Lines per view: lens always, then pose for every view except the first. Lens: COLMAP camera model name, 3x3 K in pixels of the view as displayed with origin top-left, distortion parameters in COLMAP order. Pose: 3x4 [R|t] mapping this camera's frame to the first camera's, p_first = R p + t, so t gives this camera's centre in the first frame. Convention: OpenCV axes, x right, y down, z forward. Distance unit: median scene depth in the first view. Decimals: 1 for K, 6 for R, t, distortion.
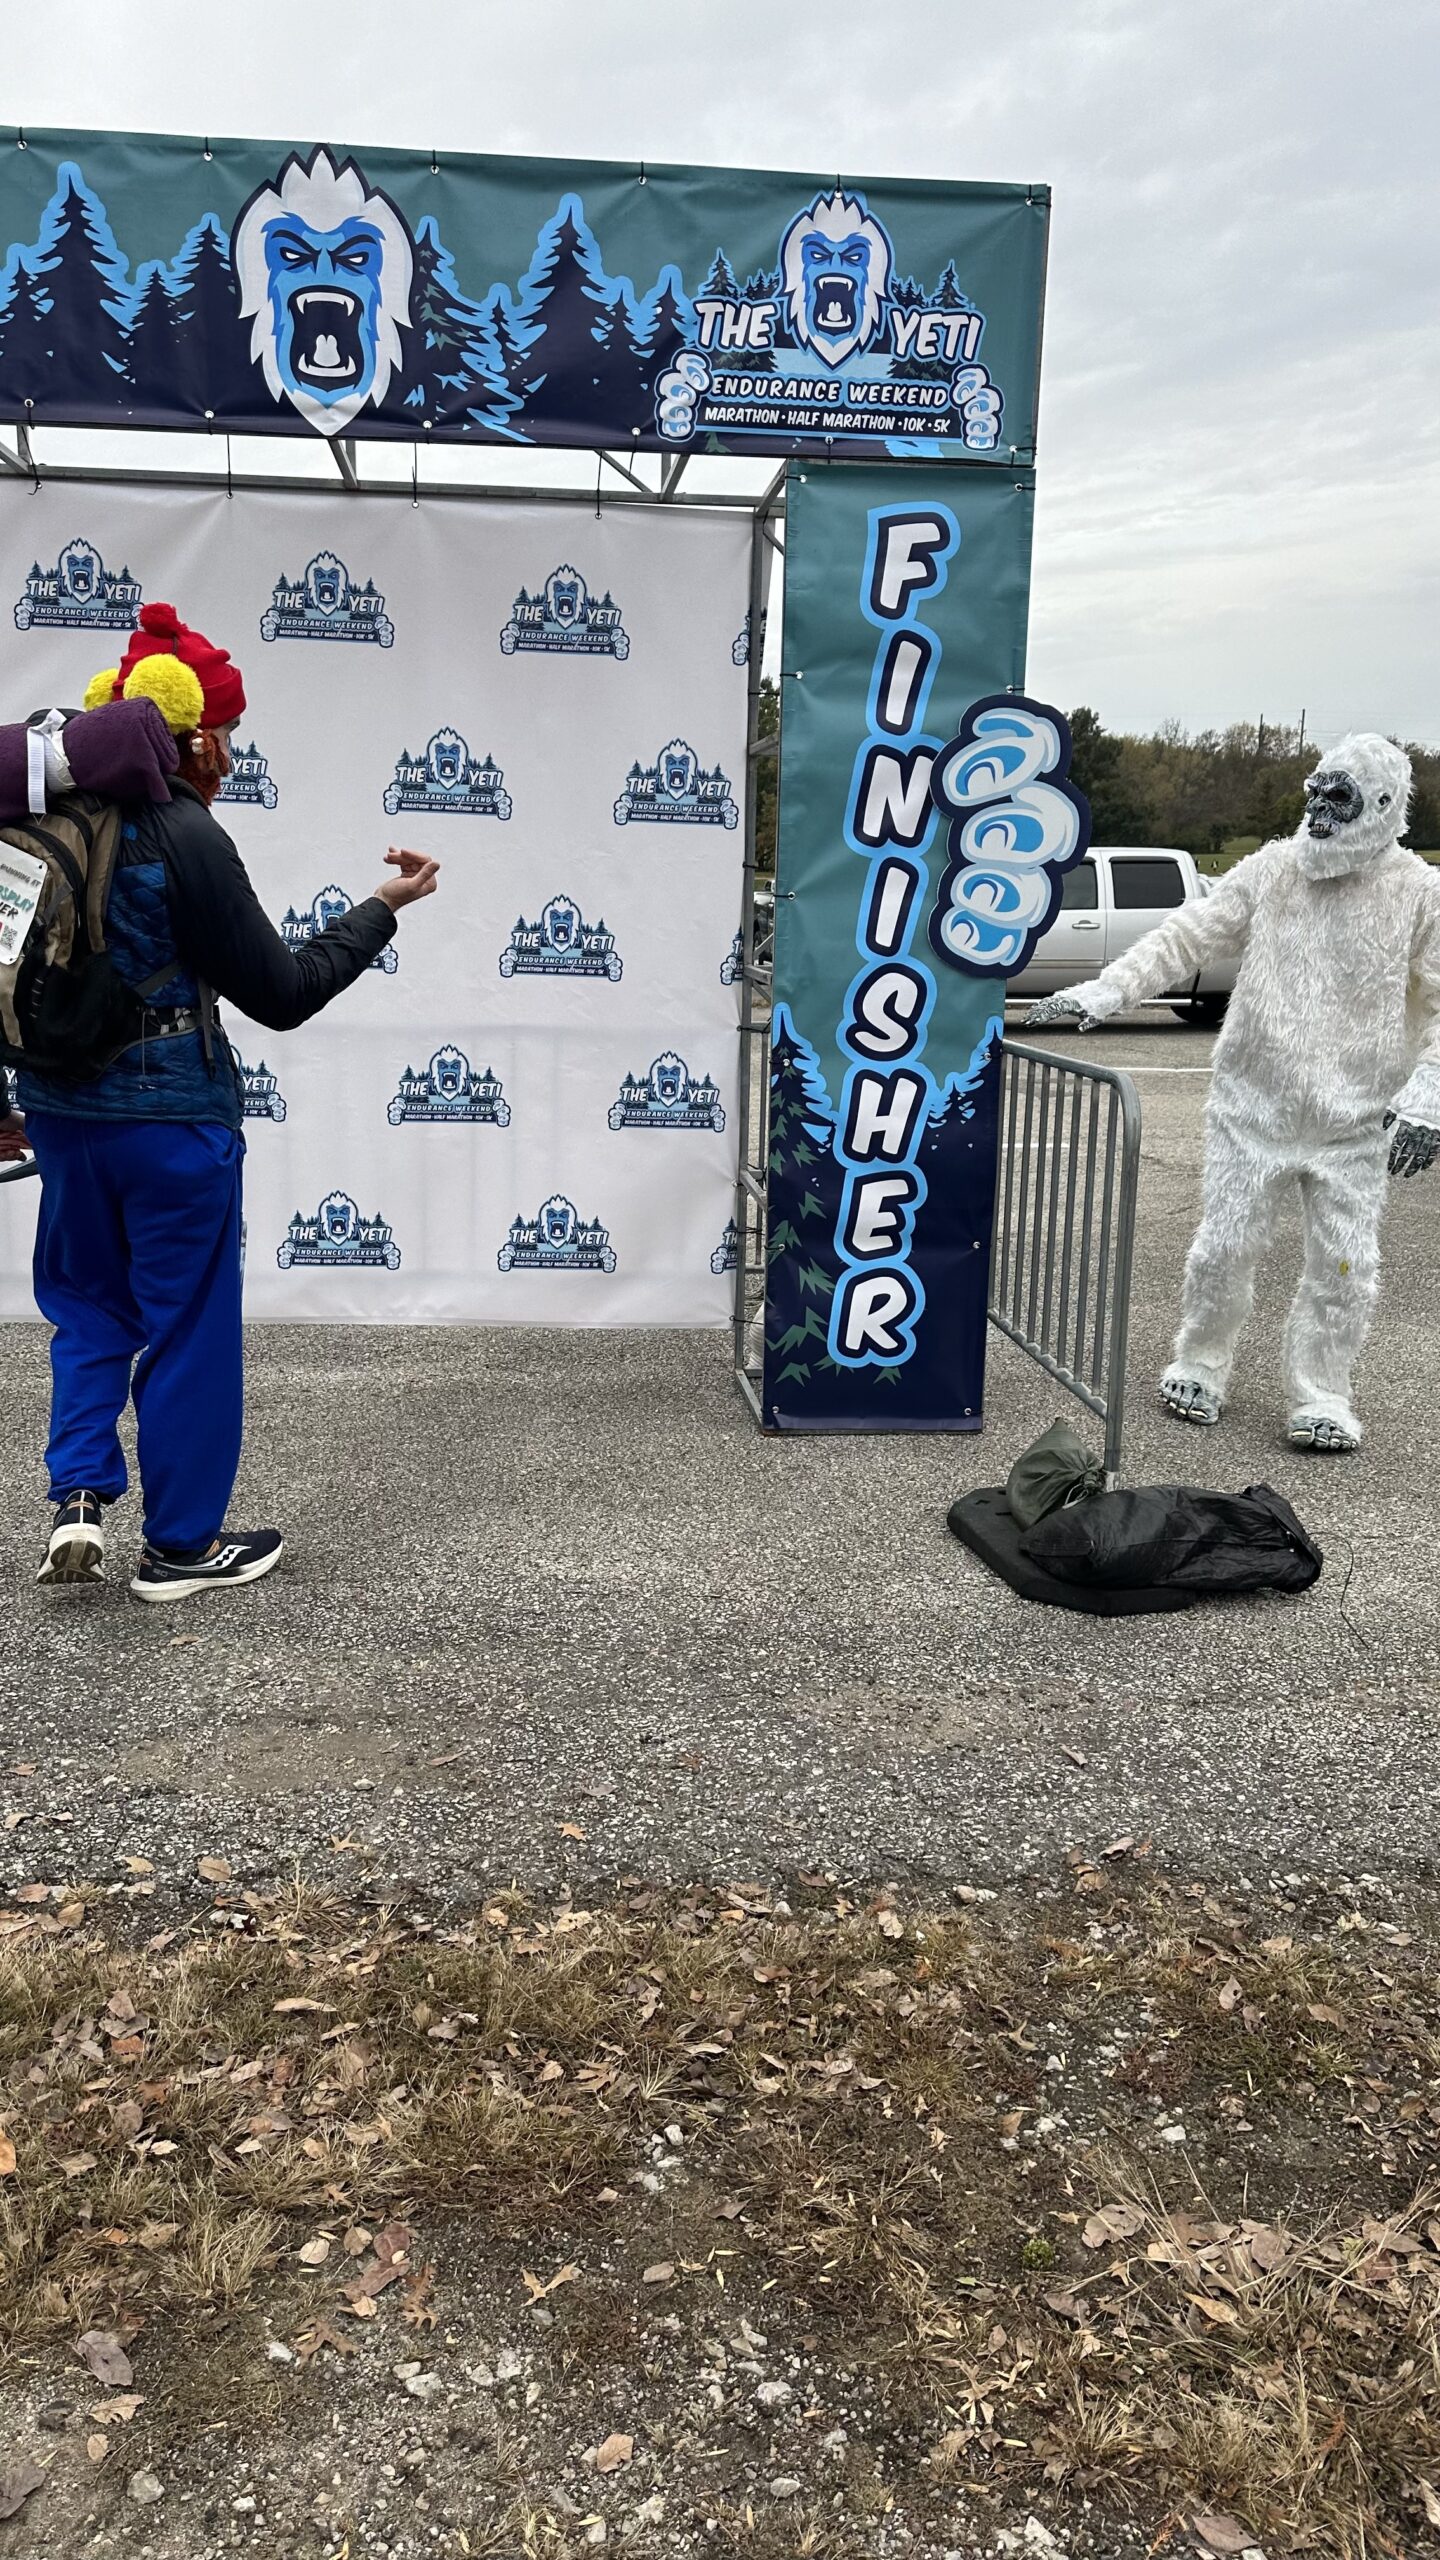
lens RADIAL K [[1781.5, 0, 695.5], [0, 1781.5, 1280.4], [0, 0, 1]] dist [0.153879, -0.242967]
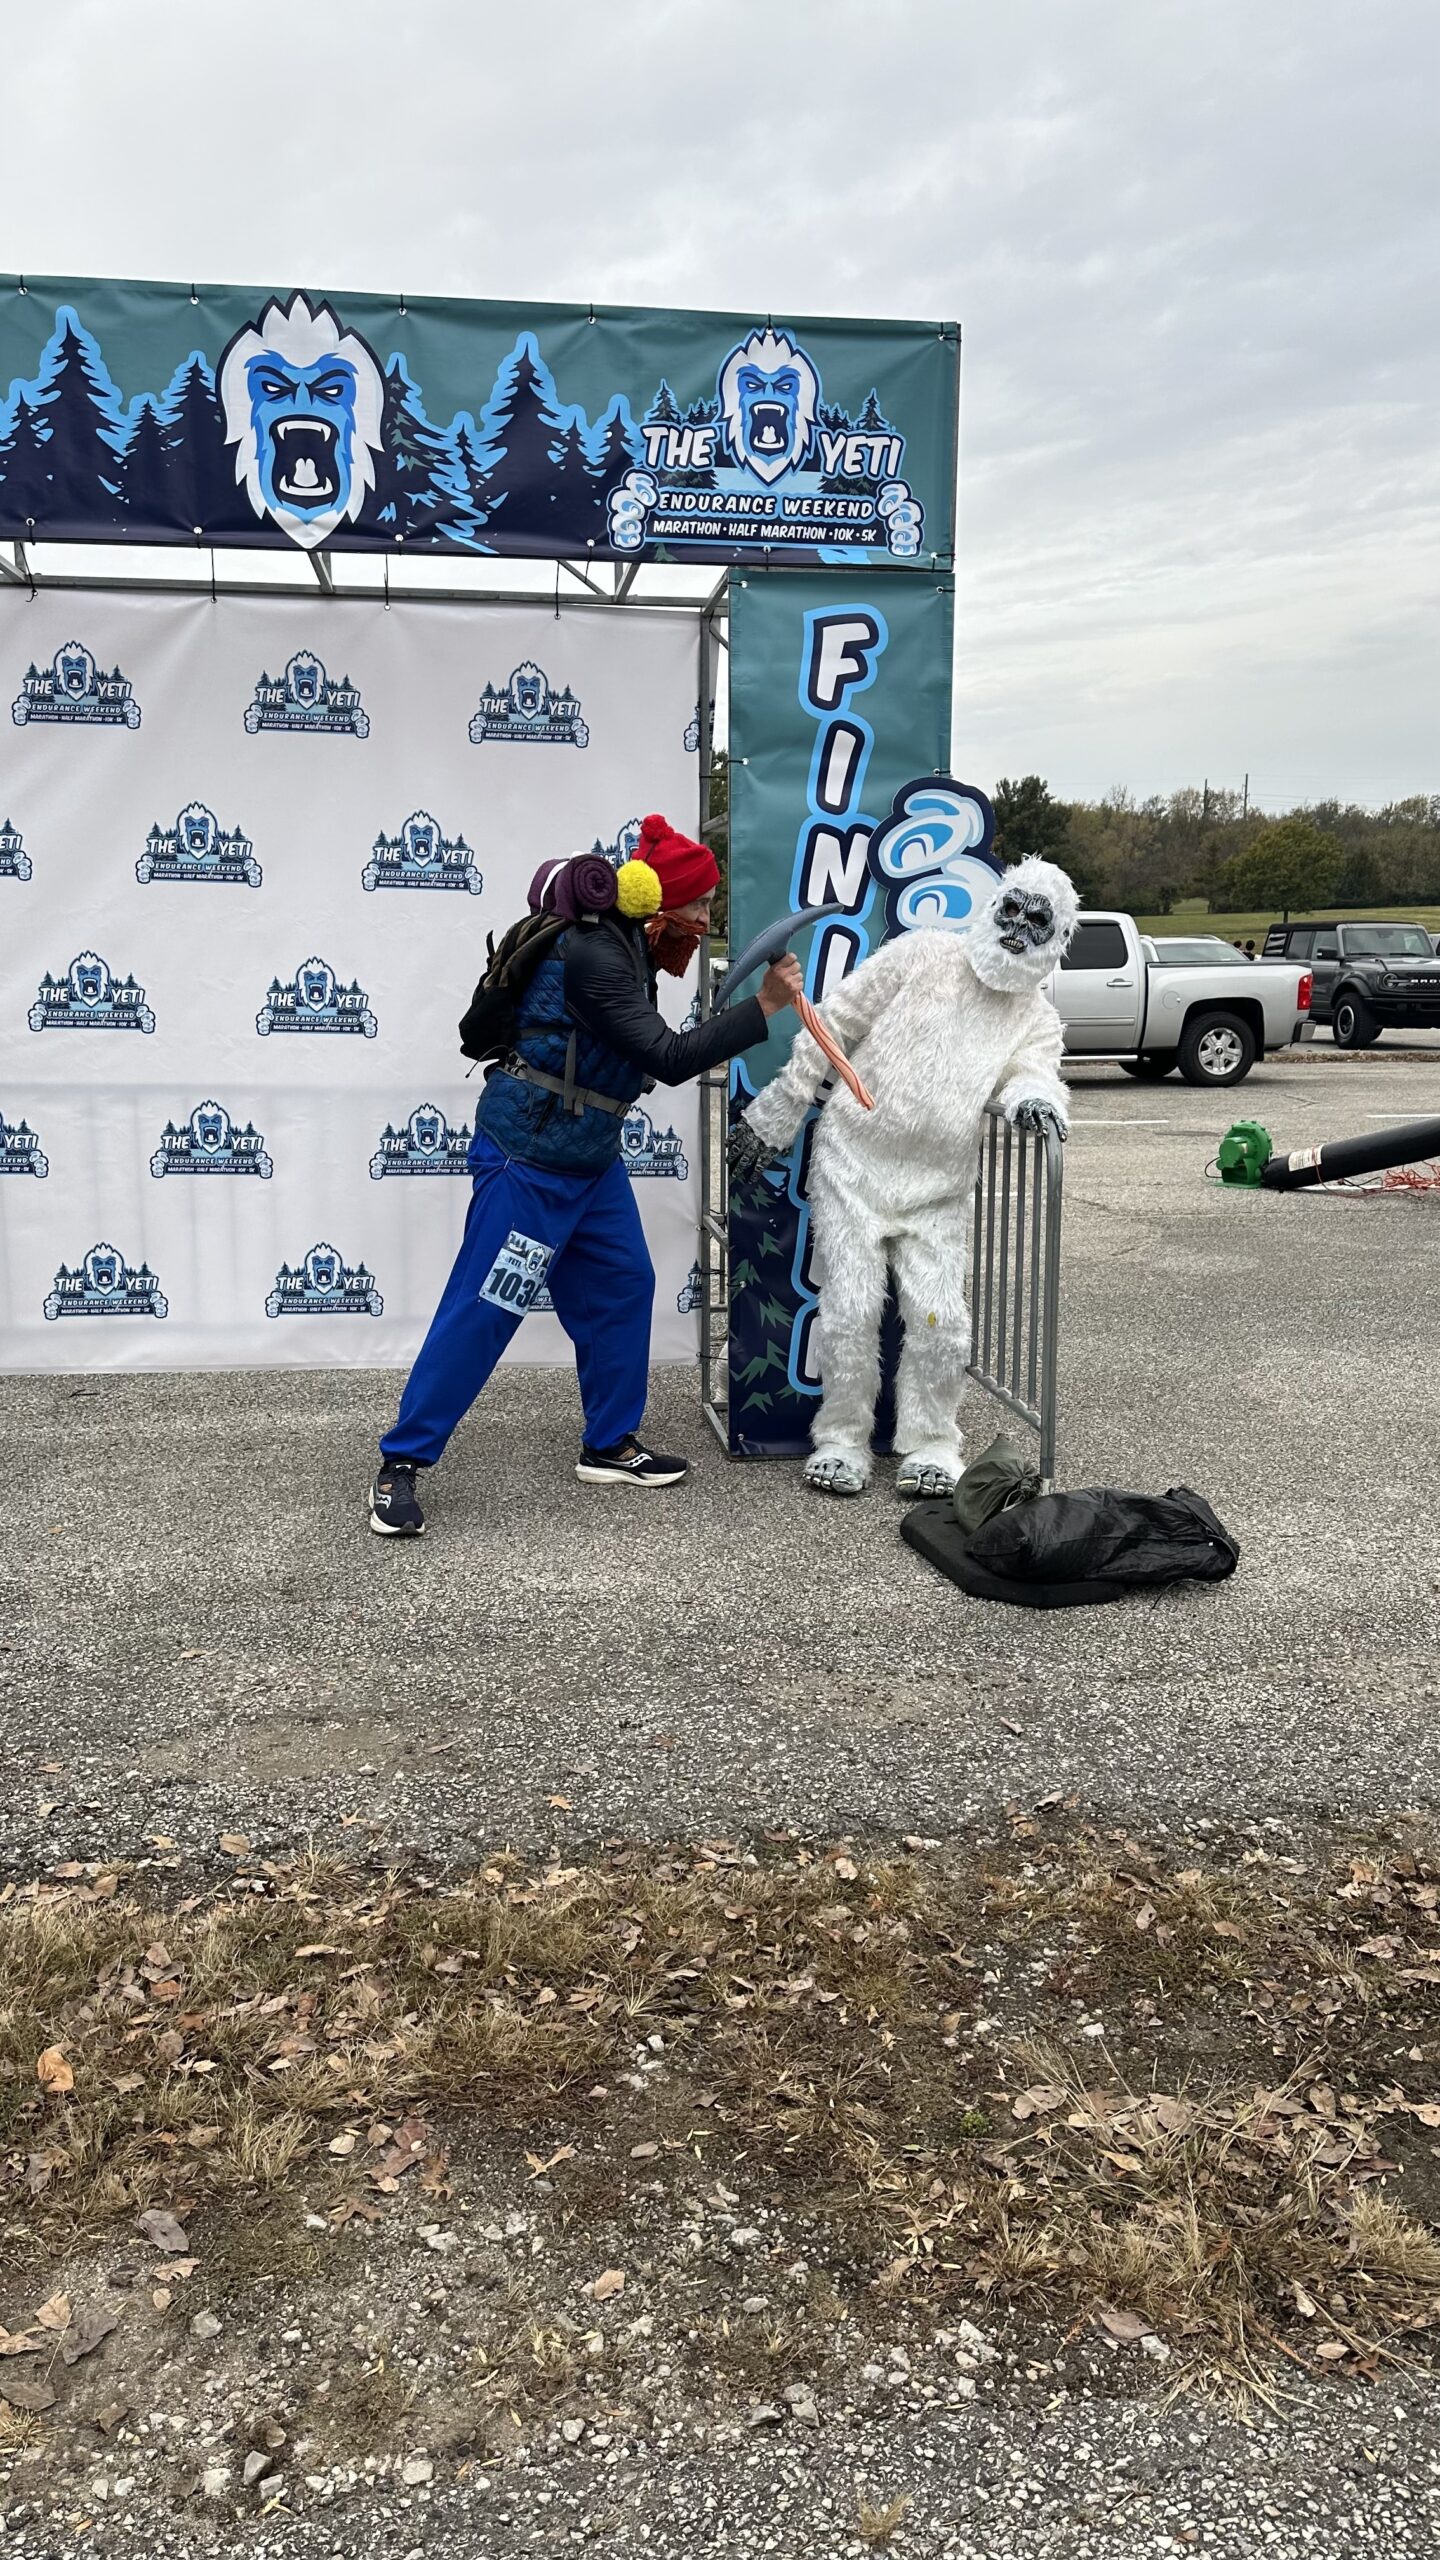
lens RADIAL K [[1783.9, 0, 727.5], [0, 1783.9, 1276.0], [0, 0, 1]] dist [0.171888, -0.322290]
pose [[0.999153, -0.021509, 0.035079, 0.001766], [0.022824, 0.999035, -0.037521, 0.018457], [-0.034238, 0.038290, 0.998680, -0.082160]]
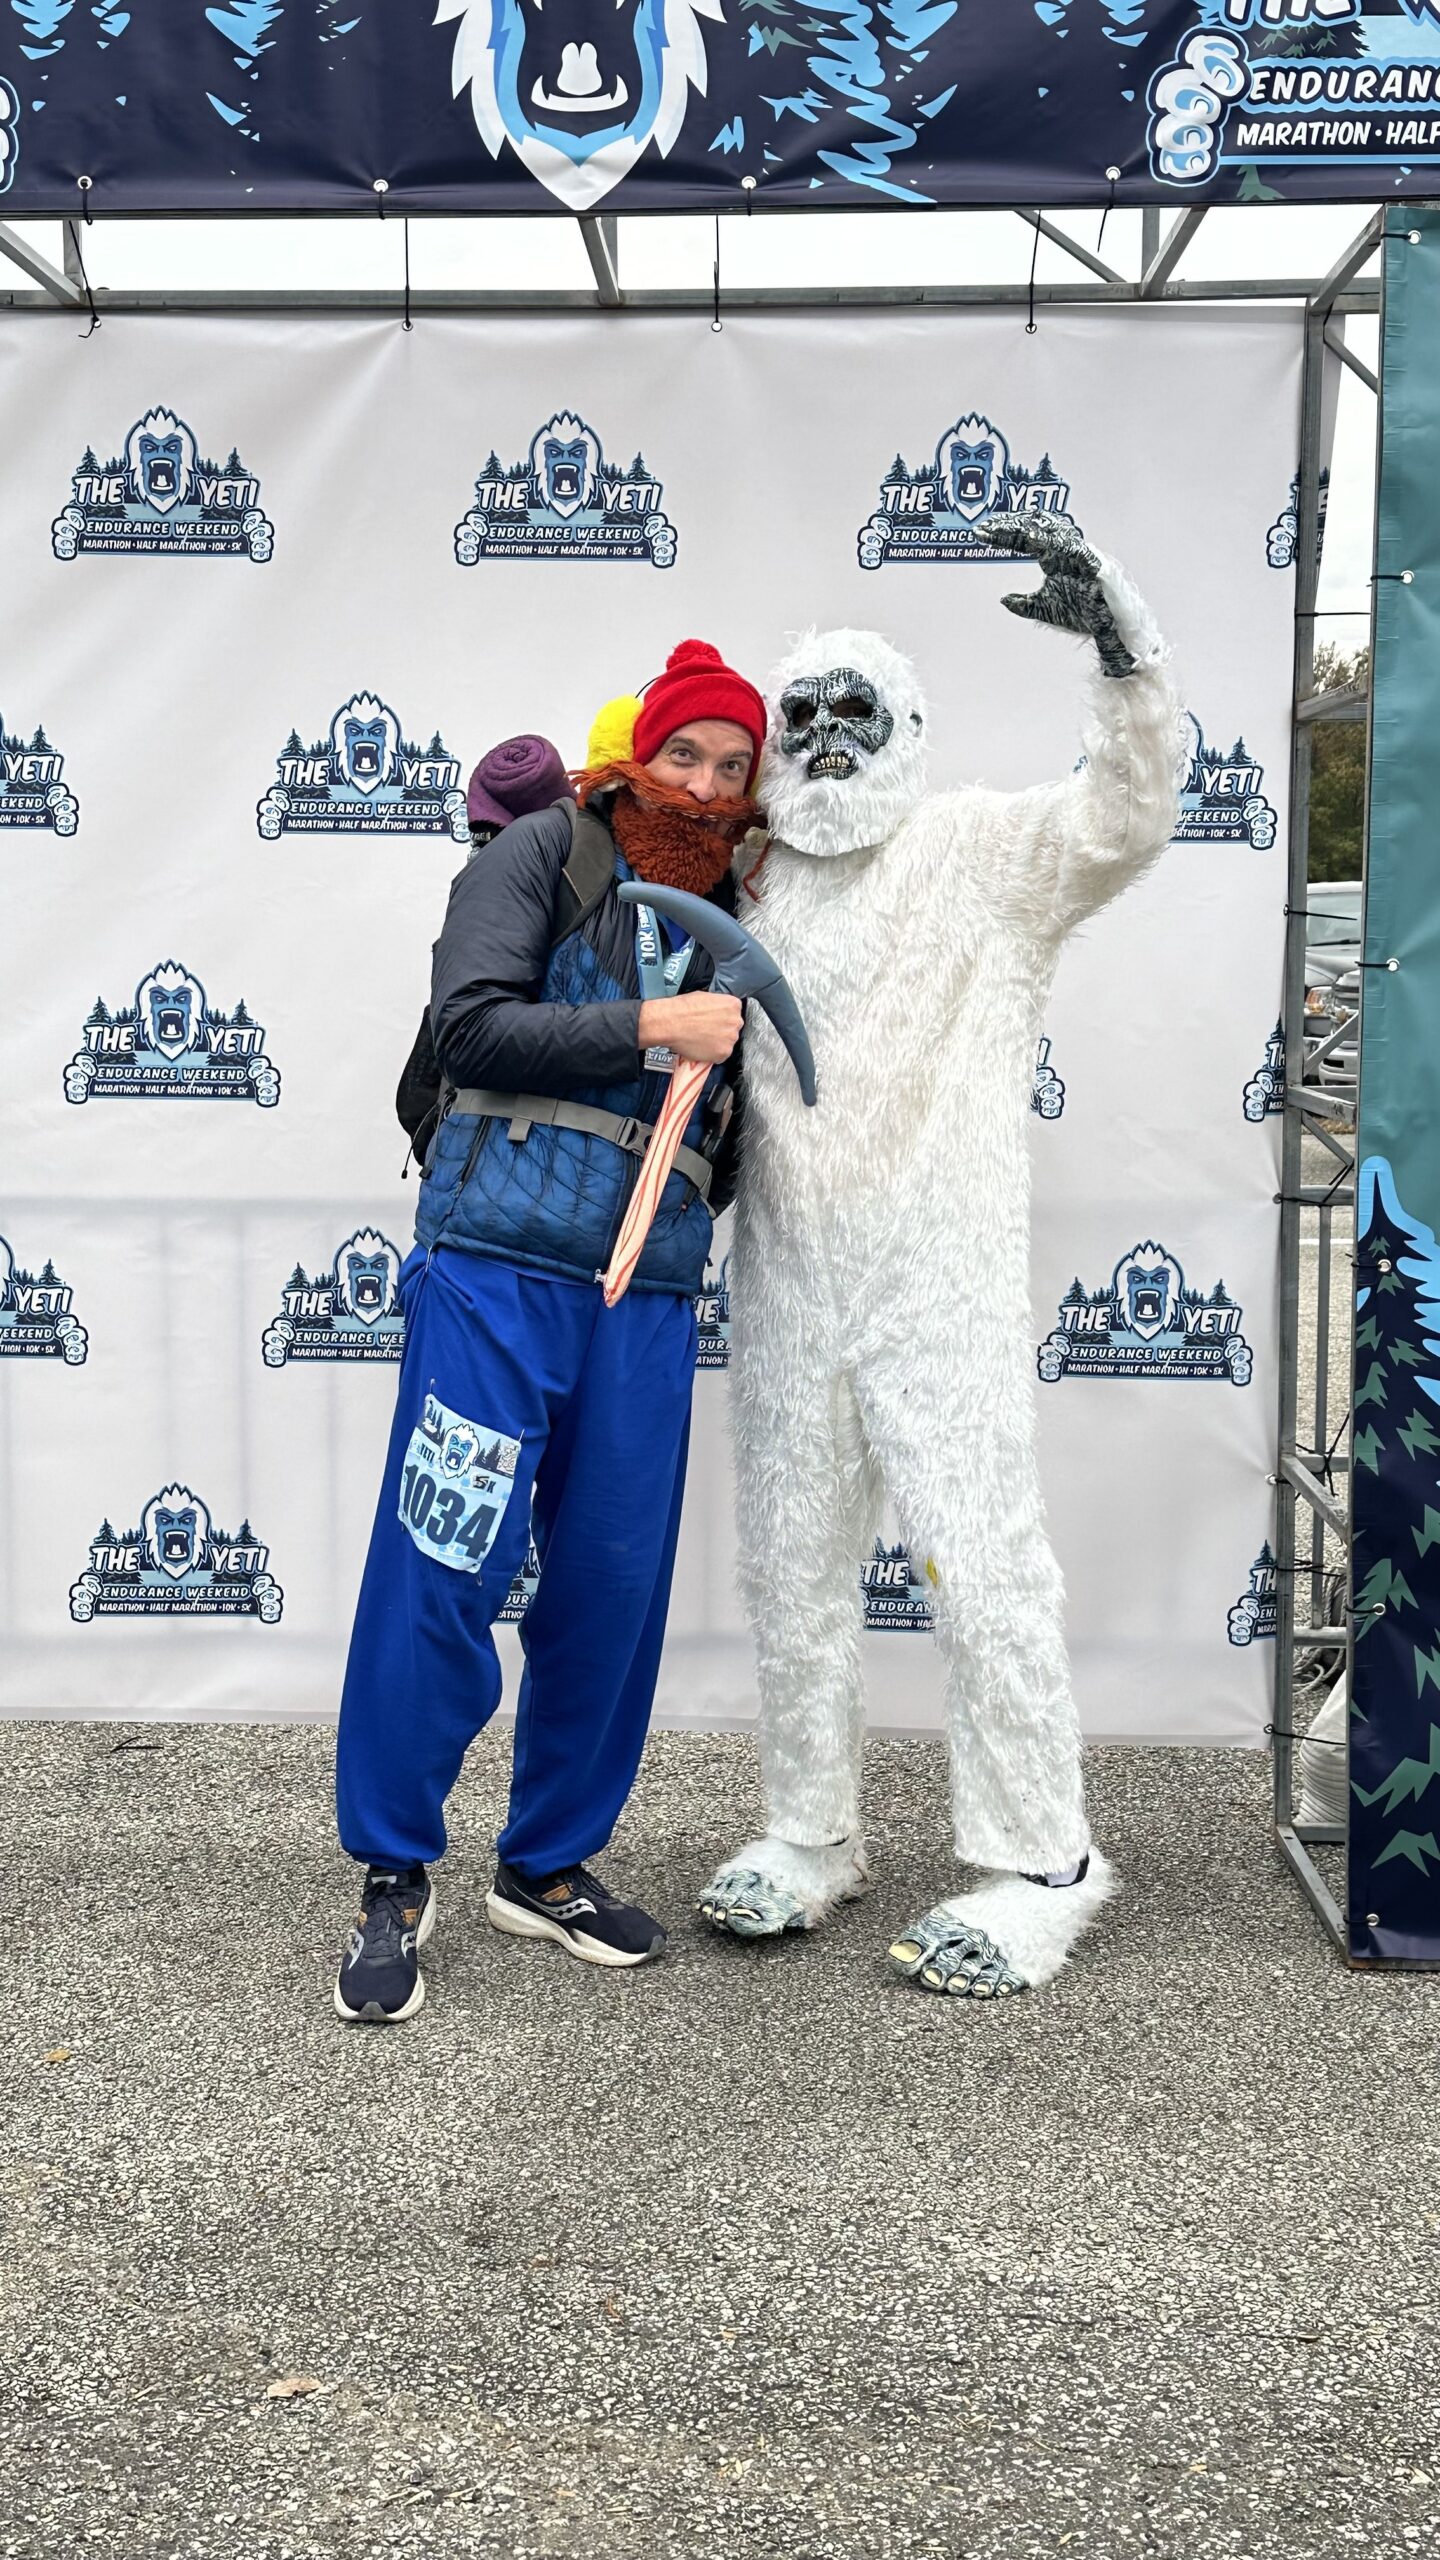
lens RADIAL K [[2876.4, 0, 688.8], [0, 2876.4, 1278.0], [0, 0, 1]] dist [0.223599, -0.532208]
pose [[0.990798, -0.004933, -0.135260, -0.042305], [-0.008499, 0.995096, -0.098551, -0.033023], [0.135083, 0.098793, 0.985897, 0.116179]]
